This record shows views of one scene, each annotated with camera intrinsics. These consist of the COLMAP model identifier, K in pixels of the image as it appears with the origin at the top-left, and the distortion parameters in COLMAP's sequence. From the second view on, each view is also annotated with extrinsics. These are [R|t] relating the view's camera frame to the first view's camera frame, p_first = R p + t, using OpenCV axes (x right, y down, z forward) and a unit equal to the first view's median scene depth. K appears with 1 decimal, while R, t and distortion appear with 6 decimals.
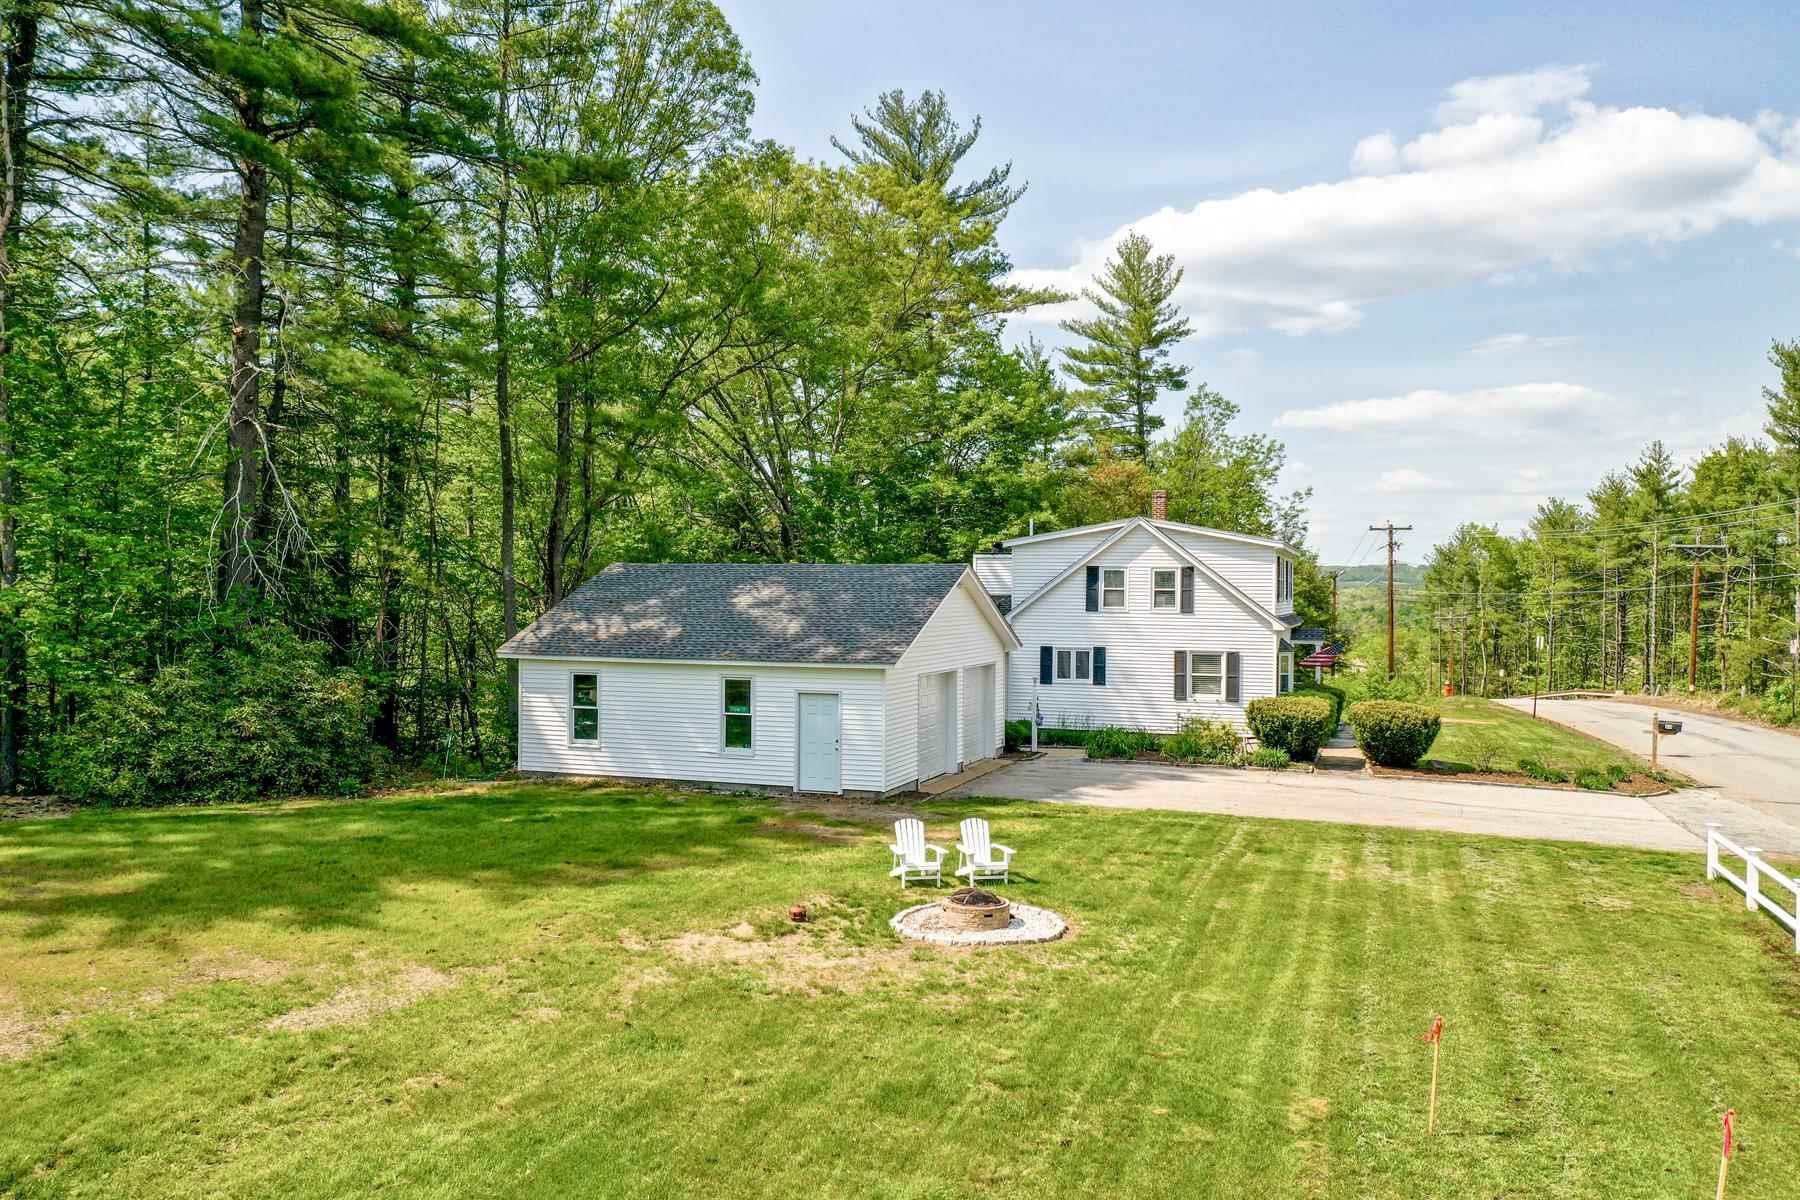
lens RADIAL K [[1425.0, 0, 900.0], [0, 1425.0, 600.0], [0, 0, 1]] dist [0.002915, -0.003308]
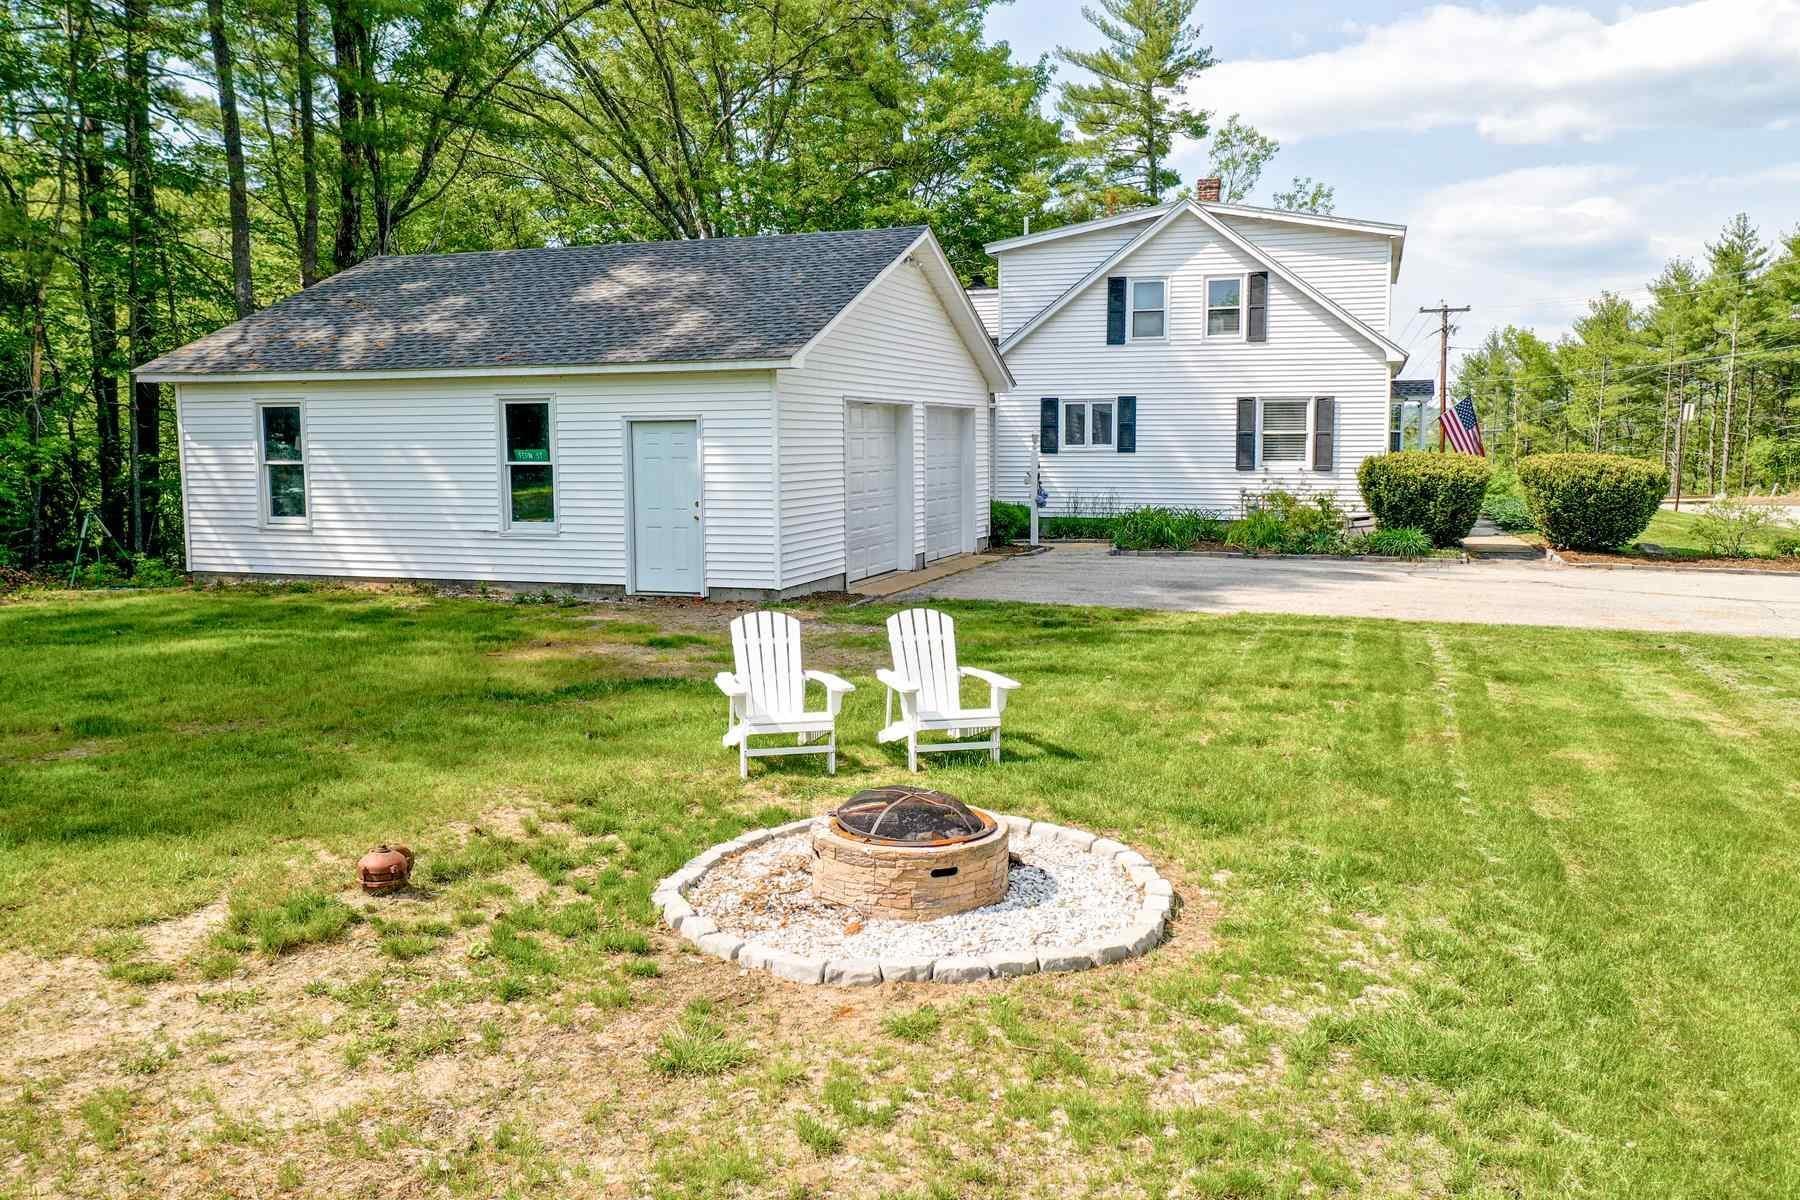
lens RADIAL K [[1425.0, 0, 900.0], [0, 1425.0, 600.0], [0, 0, 1]] dist [0.002915, -0.003308]
pose [[0.999832, -0.015789, 0.009256, 0.024635], [0.014721, 0.994267, 0.105903, 0.061440], [-0.010876, -0.105749, 0.994333, 0.336482]]
